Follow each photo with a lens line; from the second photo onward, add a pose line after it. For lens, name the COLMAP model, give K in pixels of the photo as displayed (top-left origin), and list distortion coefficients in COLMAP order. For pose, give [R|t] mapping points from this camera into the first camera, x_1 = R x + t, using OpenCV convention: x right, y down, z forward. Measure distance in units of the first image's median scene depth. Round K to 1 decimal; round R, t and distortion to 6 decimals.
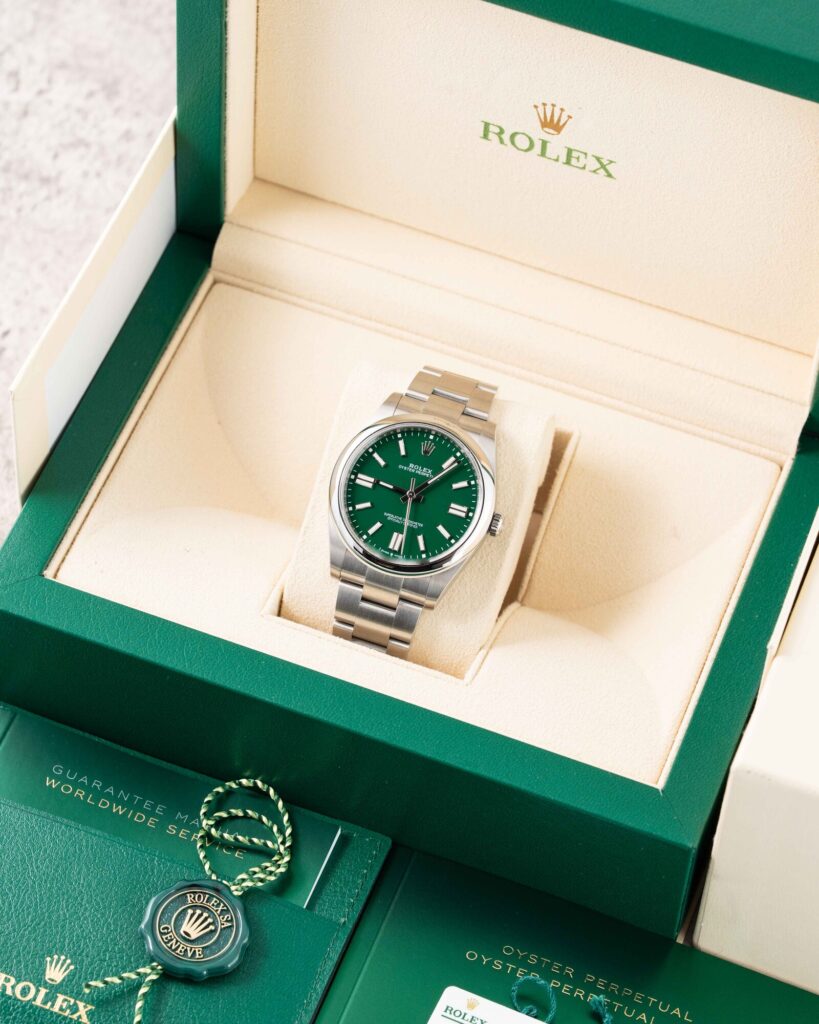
lens RADIAL K [[7110.4, 0, 409.2], [0, 7110.4, 512.1], [0, 0, 1]] dist [-0.377305, 0.000000]
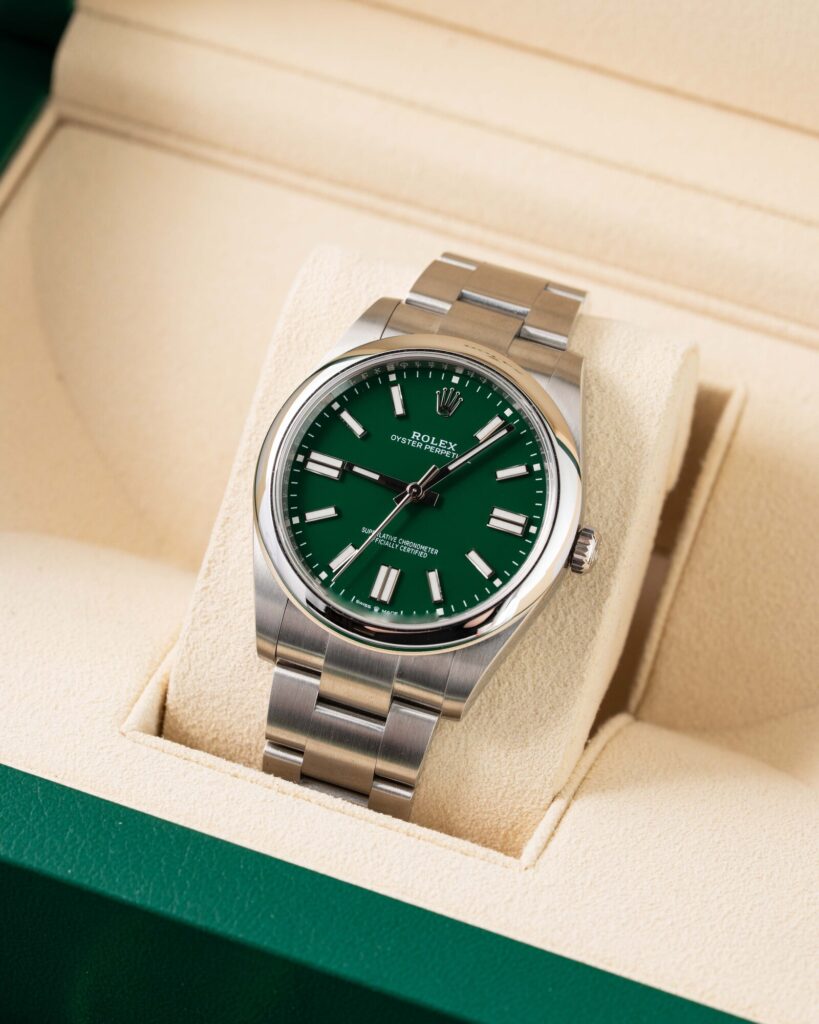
lens RADIAL K [[7110.4, 0, 408.9], [0, 7110.4, 512.0], [0, 0, 1]] dist [-0.377305, 0.000000]
pose [[0.999817, -0.003780, -0.018738, 0.009202], [0.003046, 0.999232, -0.039062, 0.018520], [0.018871, 0.038998, 0.999061, 0.490726]]
